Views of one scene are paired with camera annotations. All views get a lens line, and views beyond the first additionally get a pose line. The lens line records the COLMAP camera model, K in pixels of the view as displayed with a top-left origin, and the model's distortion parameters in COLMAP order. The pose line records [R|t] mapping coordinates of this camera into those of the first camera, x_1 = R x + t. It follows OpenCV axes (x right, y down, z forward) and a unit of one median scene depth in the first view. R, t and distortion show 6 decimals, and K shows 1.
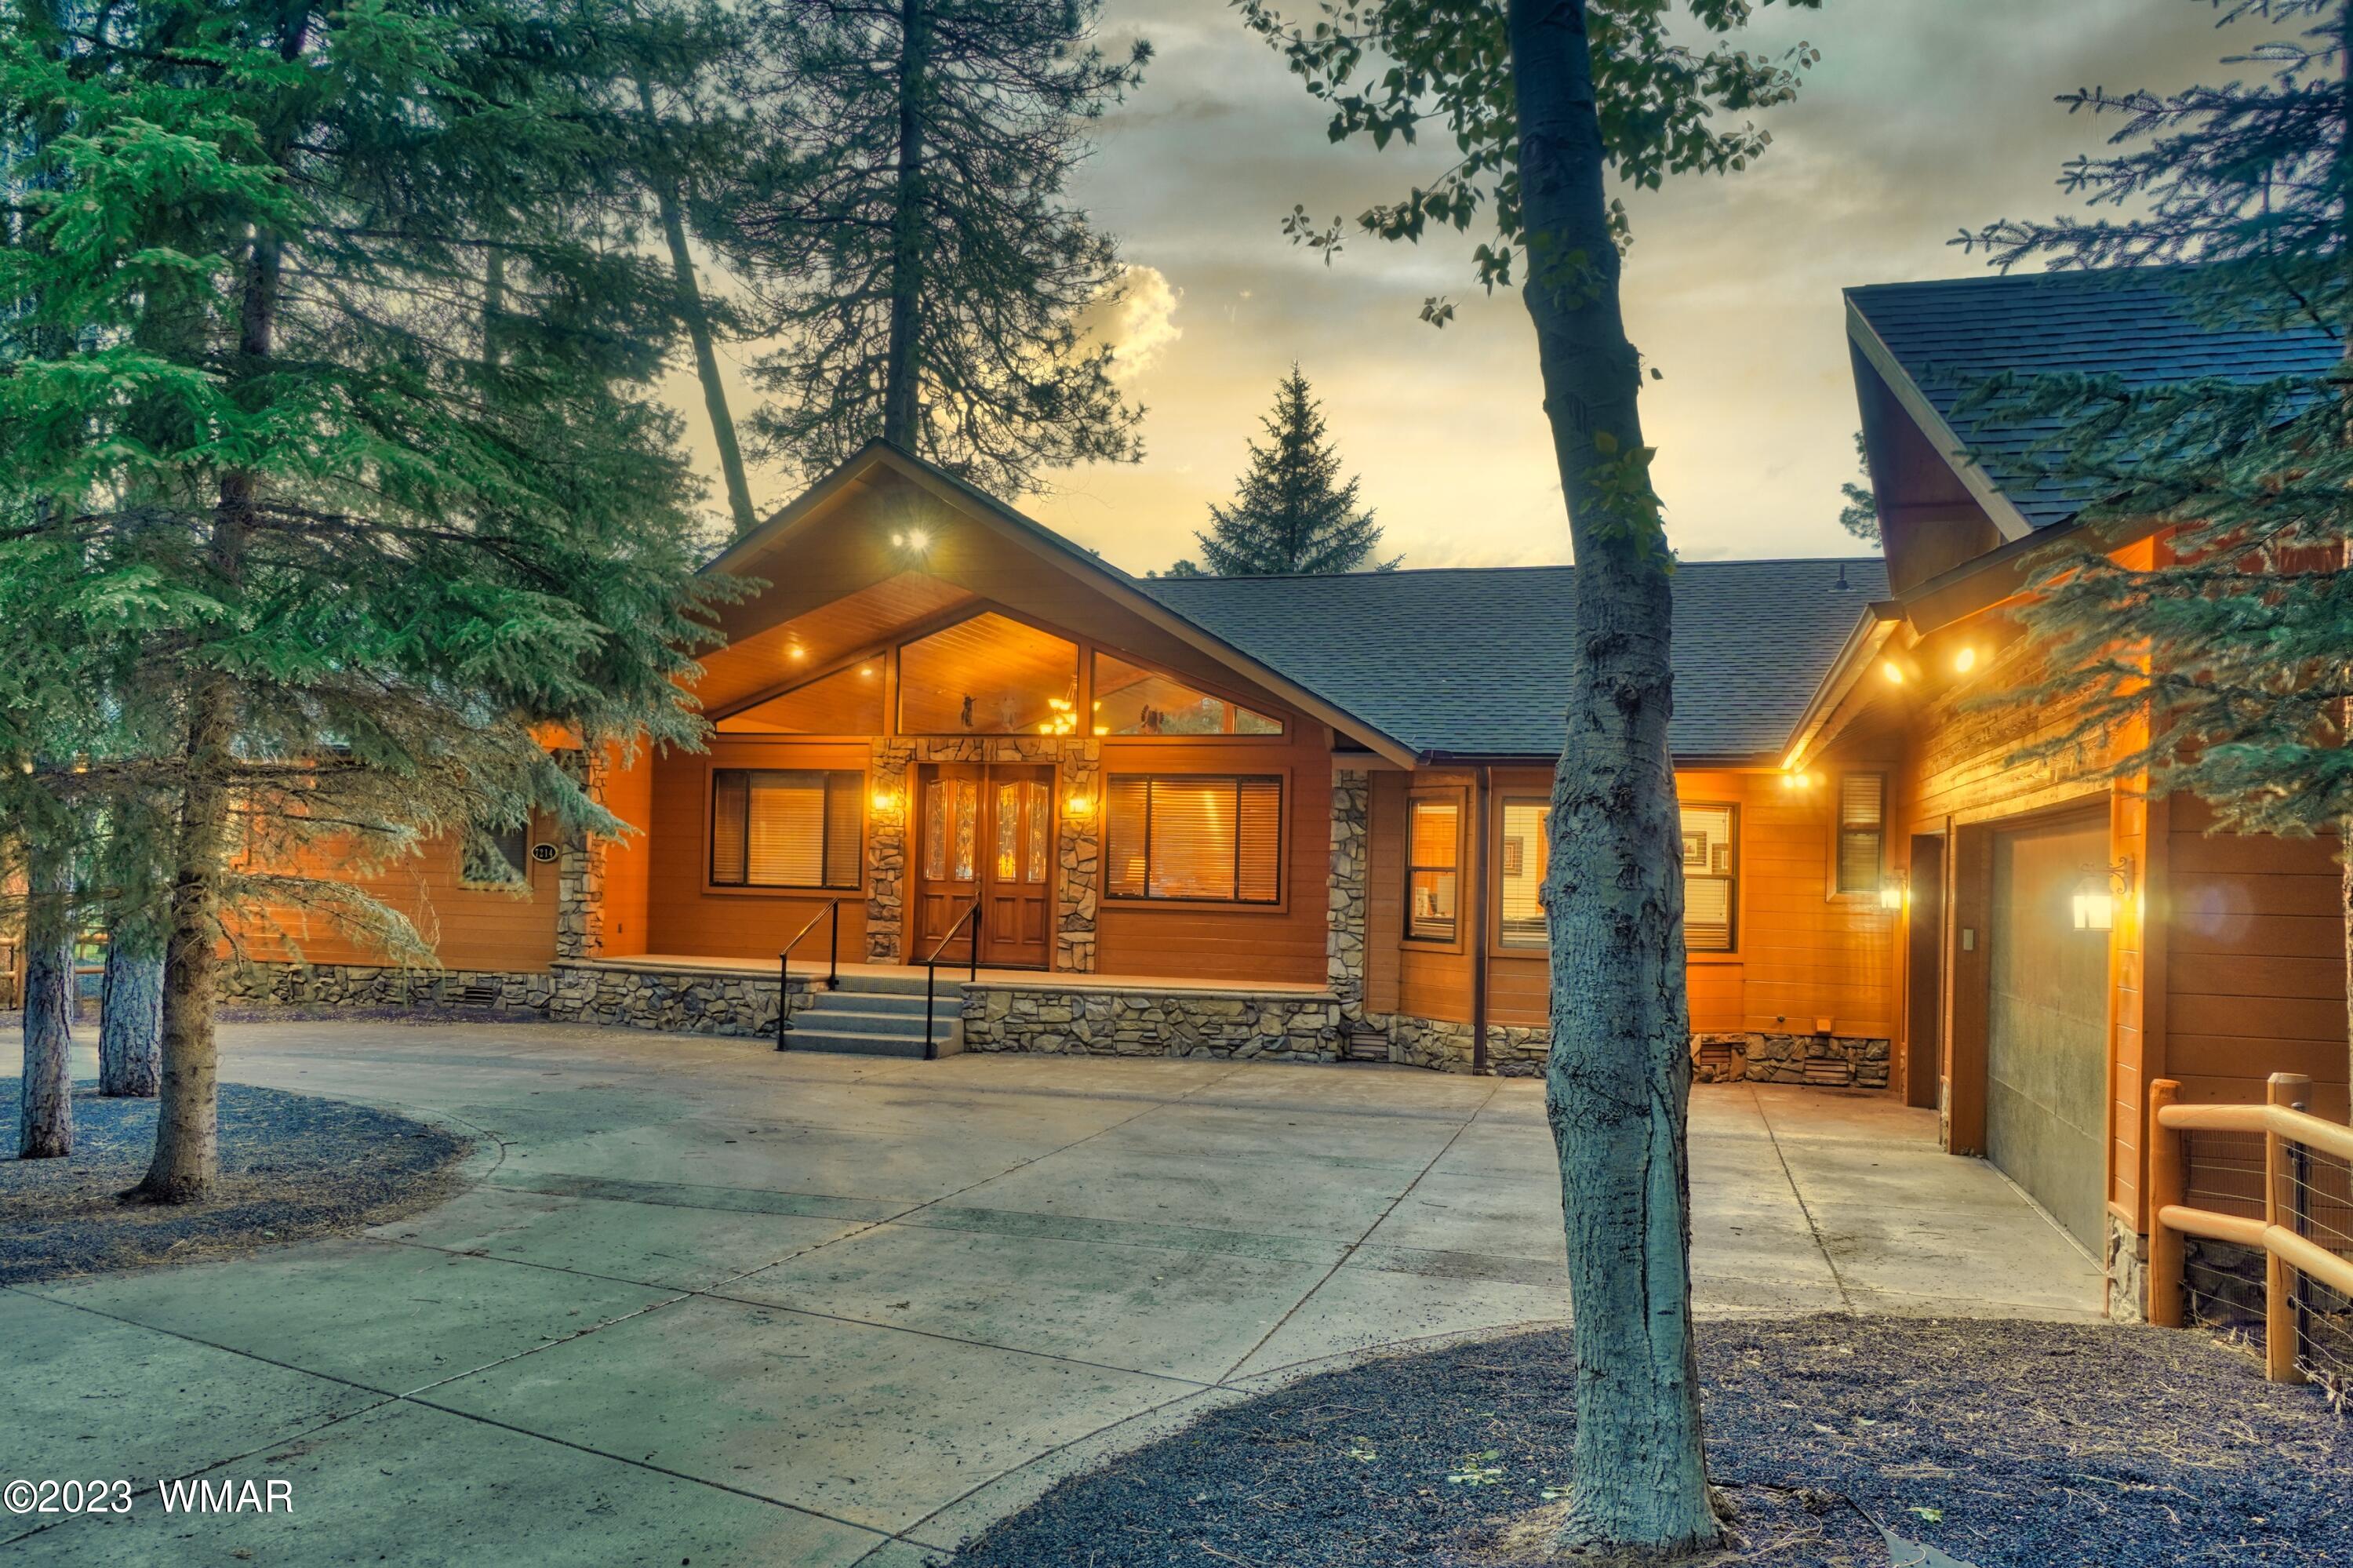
lens RADIAL K [[1875.4, 0, 1170.1], [0, 1875.4, 830.8], [0, 0, 1]] dist [0.007627, 0.002156]
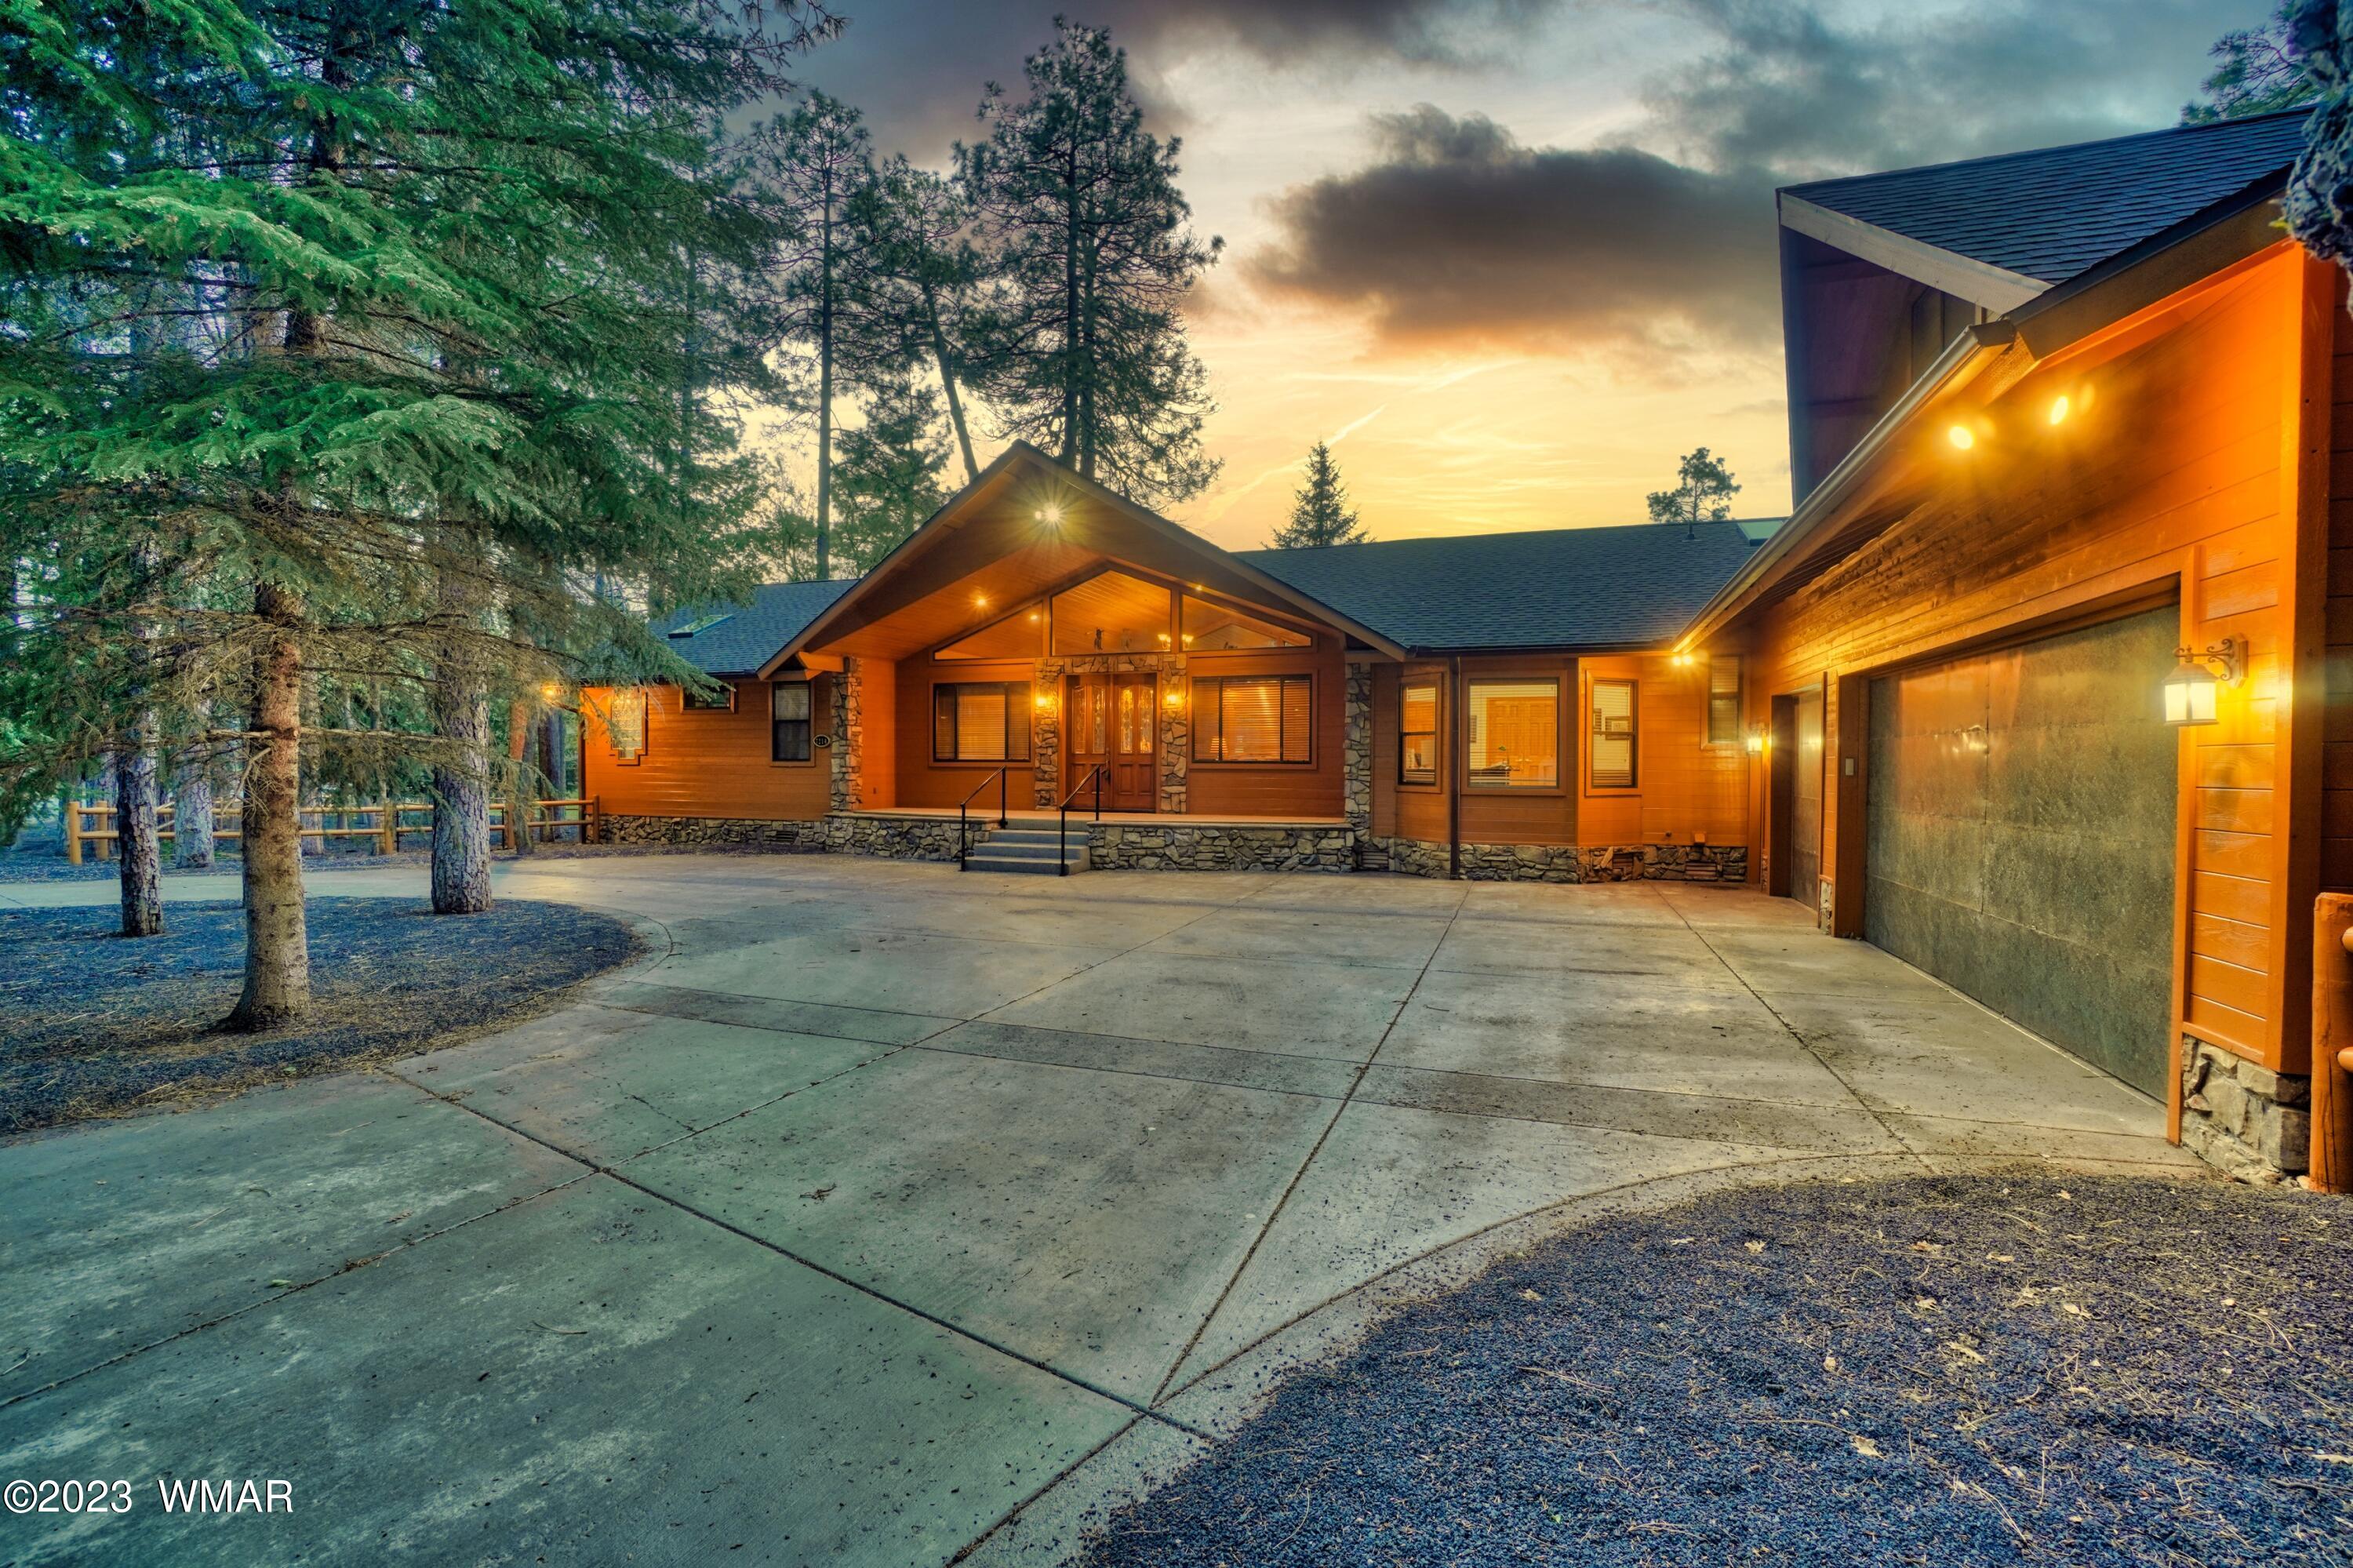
lens RADIAL K [[1011.9, 0, 1230.7], [0, 1011.9, 786.4], [0, 0, 1]] dist [-0.100094, 0.030307]
pose [[0.999171, -0.021954, -0.034295, 0.024315], [0.023449, 0.998764, 0.043827, 0.022985], [0.033290, -0.044595, 0.998450, 0.236066]]
